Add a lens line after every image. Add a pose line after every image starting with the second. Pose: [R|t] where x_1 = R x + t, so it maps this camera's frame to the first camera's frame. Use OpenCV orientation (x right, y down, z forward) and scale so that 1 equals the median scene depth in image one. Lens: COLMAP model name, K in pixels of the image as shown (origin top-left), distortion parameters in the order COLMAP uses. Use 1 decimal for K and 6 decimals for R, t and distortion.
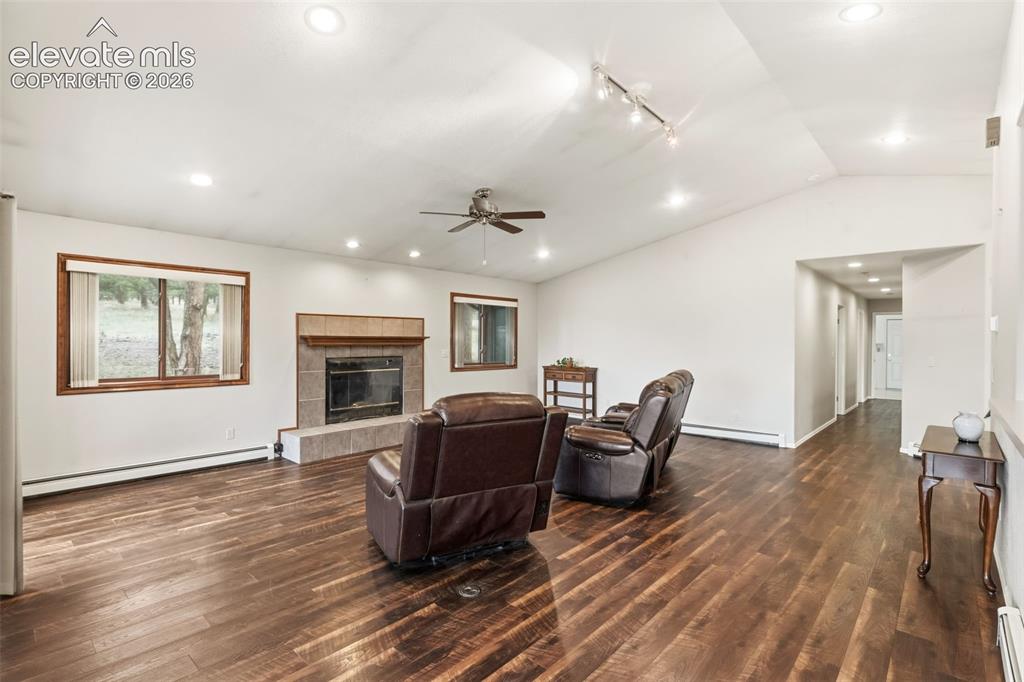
lens RADIAL K [[476.8, 0, 515.7], [0, 476.8, 340.8], [0, 0, 1]] dist [-0.013431, 0.001948]
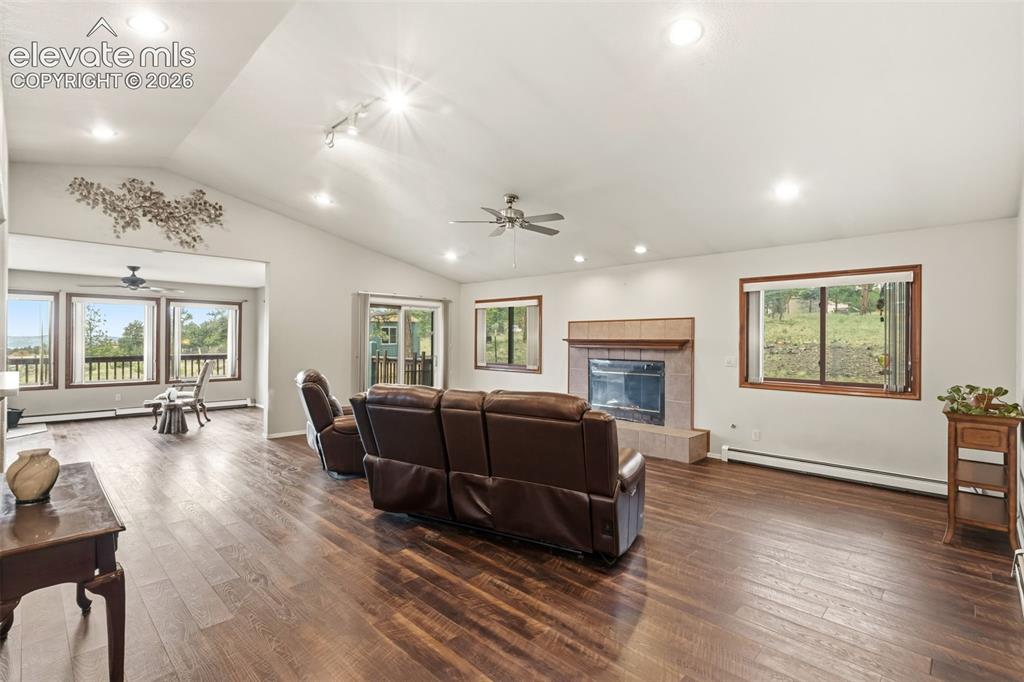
lens RADIAL K [[476.8, 0, 515.6], [0, 476.8, 340.2], [0, 0, 1]] dist [-0.013431, 0.001948]
pose [[-0.041893, -0.008262, -0.999088, 0.662924], [-0.009383, 0.999925, -0.007875, 0.002184], [0.999078, 0.009045, -0.041967, 0.744272]]
